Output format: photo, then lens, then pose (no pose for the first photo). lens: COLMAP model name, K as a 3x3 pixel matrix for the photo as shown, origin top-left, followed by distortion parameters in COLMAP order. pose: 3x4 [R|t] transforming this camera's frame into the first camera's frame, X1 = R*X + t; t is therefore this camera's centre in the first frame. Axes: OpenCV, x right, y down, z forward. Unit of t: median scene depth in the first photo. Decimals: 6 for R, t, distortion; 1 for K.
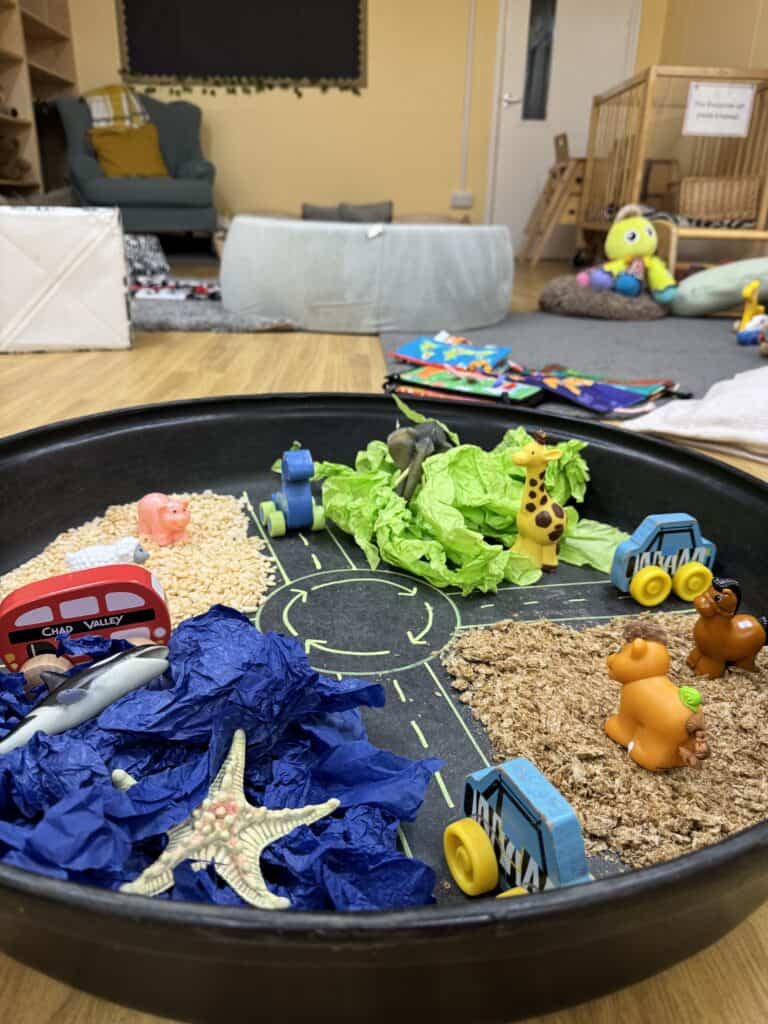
lens RADIAL K [[716.2, 0, 384.0], [0, 716.2, 512.0], [0, 0, 1]] dist [0.002330, 0.010801]
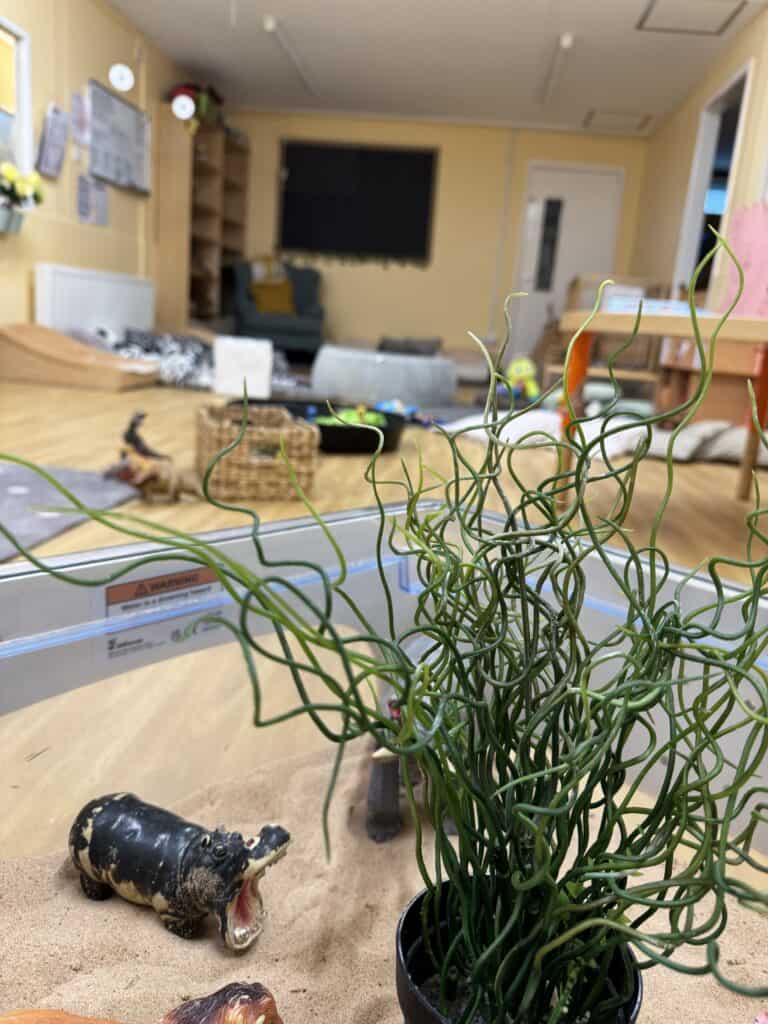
lens RADIAL K [[716.2, 0, 384.0], [0, 716.2, 512.0], [0, 0, 1]] dist [0.002330, 0.010801]
pose [[0.988007, 0.096024, -0.120917, 0.181976], [-0.113087, 0.983207, -0.143229, 0.240494], [0.105133, 0.155185, 0.982275, -0.672663]]
